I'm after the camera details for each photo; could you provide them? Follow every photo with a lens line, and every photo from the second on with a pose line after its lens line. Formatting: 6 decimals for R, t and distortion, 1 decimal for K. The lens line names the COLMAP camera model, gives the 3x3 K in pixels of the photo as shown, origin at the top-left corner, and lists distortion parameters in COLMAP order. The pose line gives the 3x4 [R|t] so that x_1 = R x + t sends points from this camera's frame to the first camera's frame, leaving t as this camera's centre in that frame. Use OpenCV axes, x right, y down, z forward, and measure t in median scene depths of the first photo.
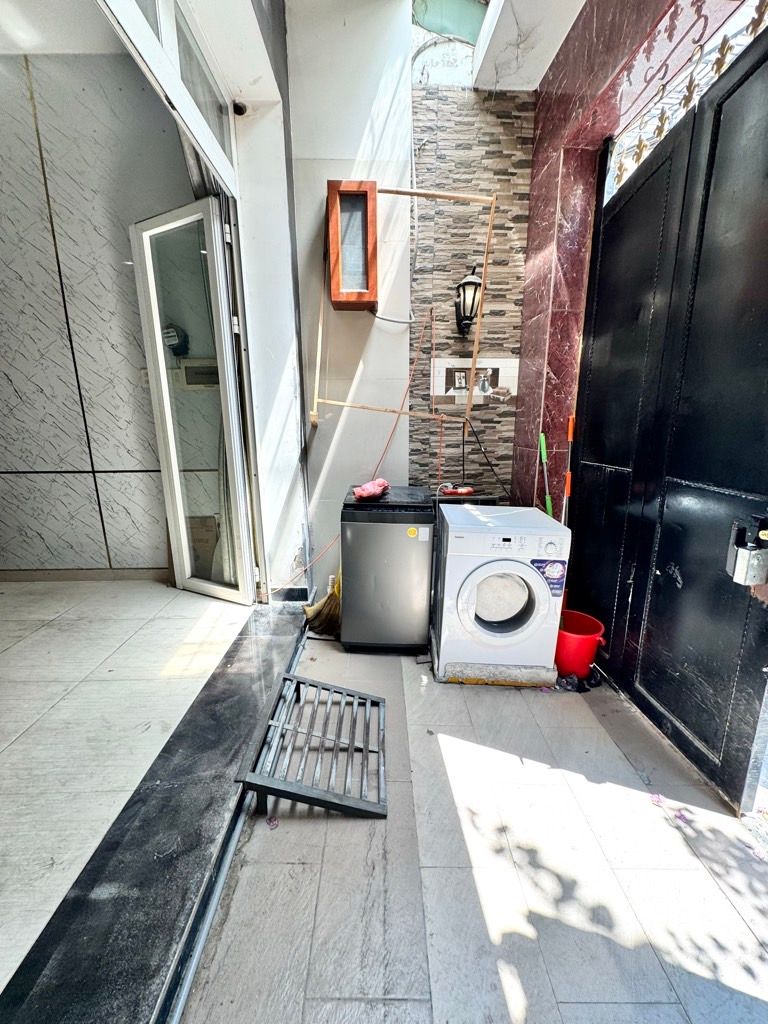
lens RADIAL K [[410.1, 0, 384.1], [0, 410.1, 509.6], [0, 0, 1]] dist [-0.000303, -0.000227]
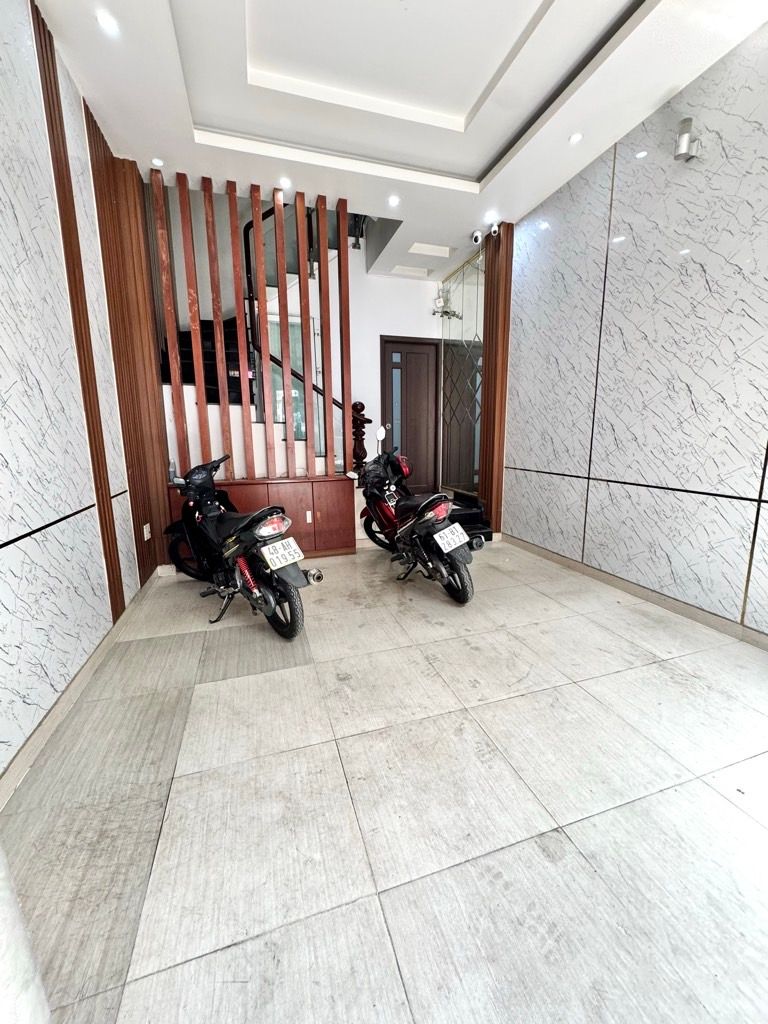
lens RADIAL K [[410.1, 0, 387.6], [0, 410.1, 510.2], [0, 0, 1]] dist [-0.000303, -0.000227]
pose [[0.302815, 0.181028, -0.935699, -0.193932], [-0.204589, 0.971253, 0.121696, -0.024966], [0.930831, 0.154582, 0.331147, 0.091148]]
